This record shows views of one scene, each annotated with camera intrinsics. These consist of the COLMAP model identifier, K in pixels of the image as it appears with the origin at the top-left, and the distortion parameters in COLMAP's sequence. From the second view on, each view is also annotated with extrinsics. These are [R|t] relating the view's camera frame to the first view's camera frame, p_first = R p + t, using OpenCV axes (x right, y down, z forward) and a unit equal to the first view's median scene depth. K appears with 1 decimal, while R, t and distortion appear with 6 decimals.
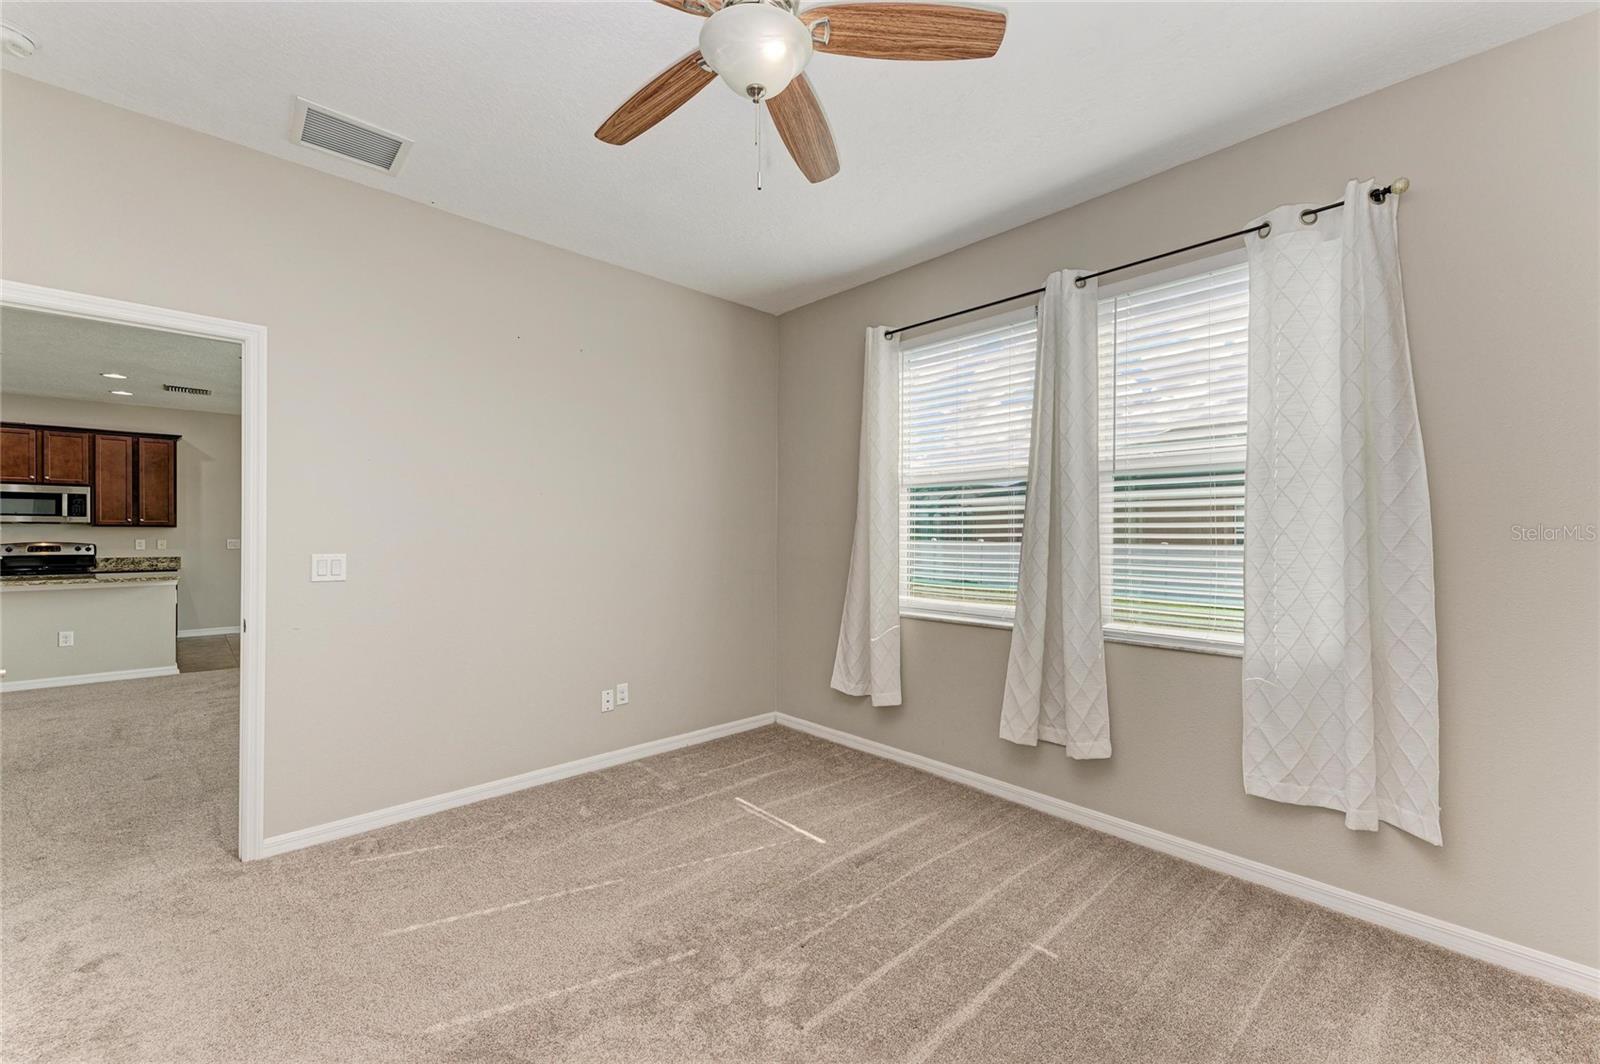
lens RADIAL K [[642.3, 0, 793.6], [0, 642.3, 531.2], [0, 0, 1]] dist [0.000438, 0.000077]
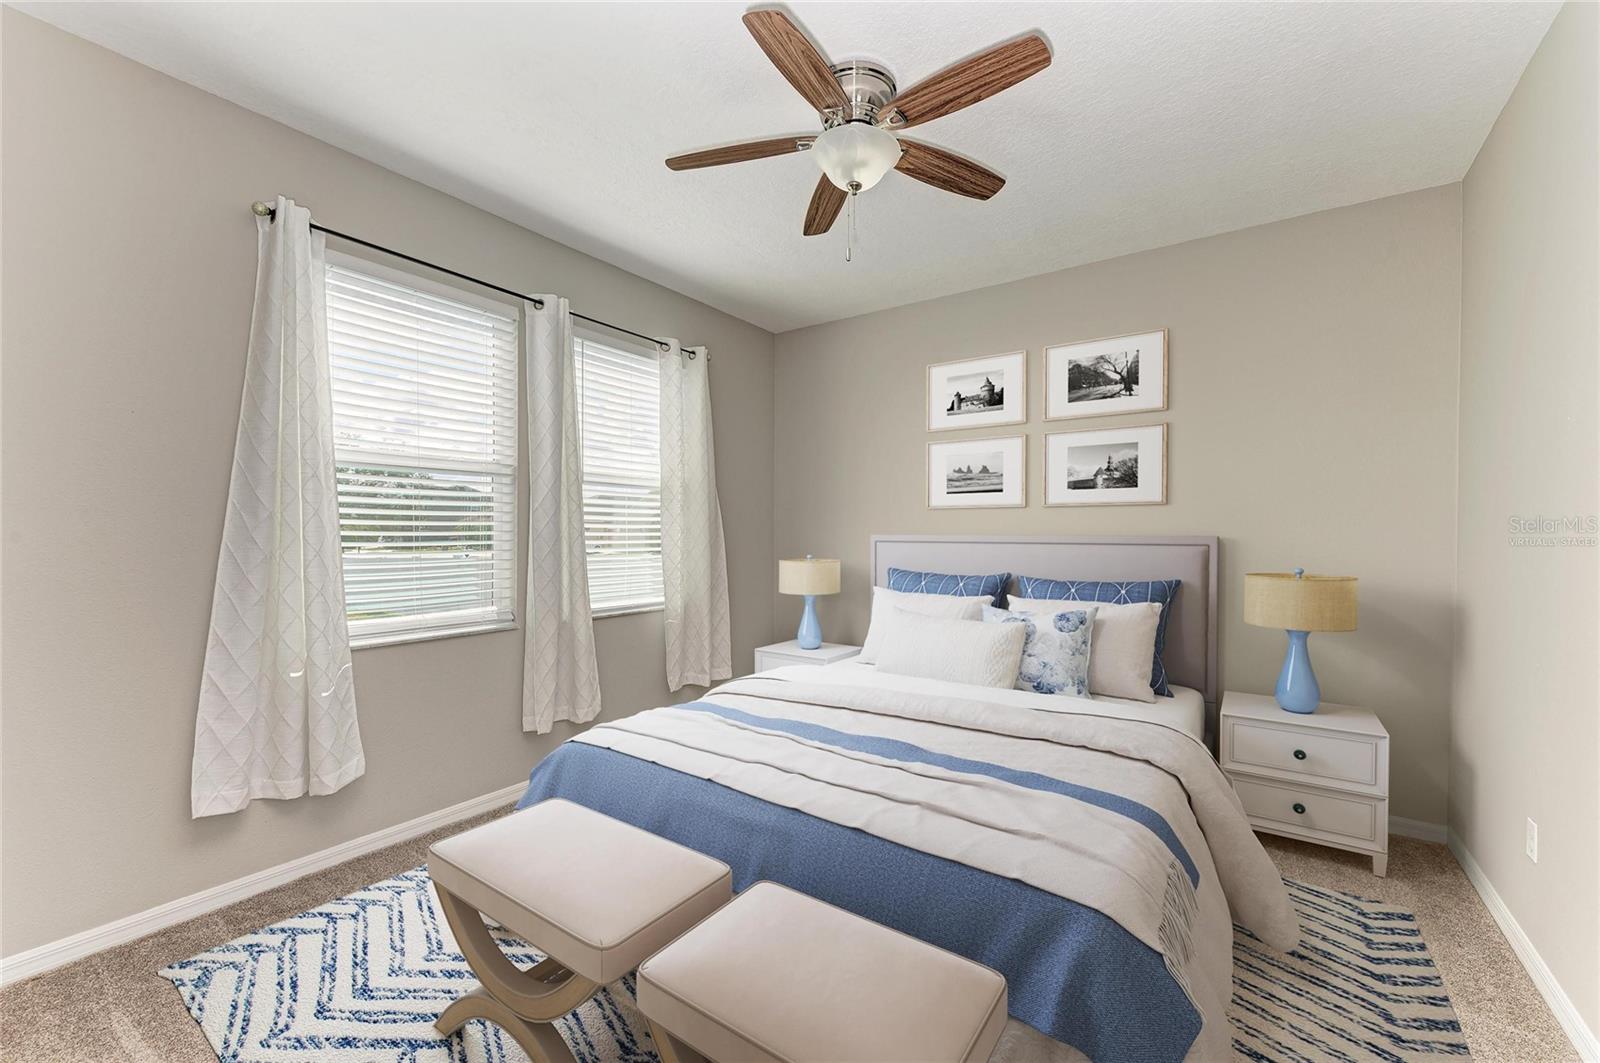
lens RADIAL K [[642.3, 0, 793.6], [0, 642.3, 530.7], [0, 0, 1]] dist [0.000438, 0.000077]
pose [[-0.205068, -0.001270, 0.978747, -0.622476], [-0.011883, 0.999929, -0.001192, -0.002172], [-0.978676, -0.011875, -0.205068, 0.675760]]
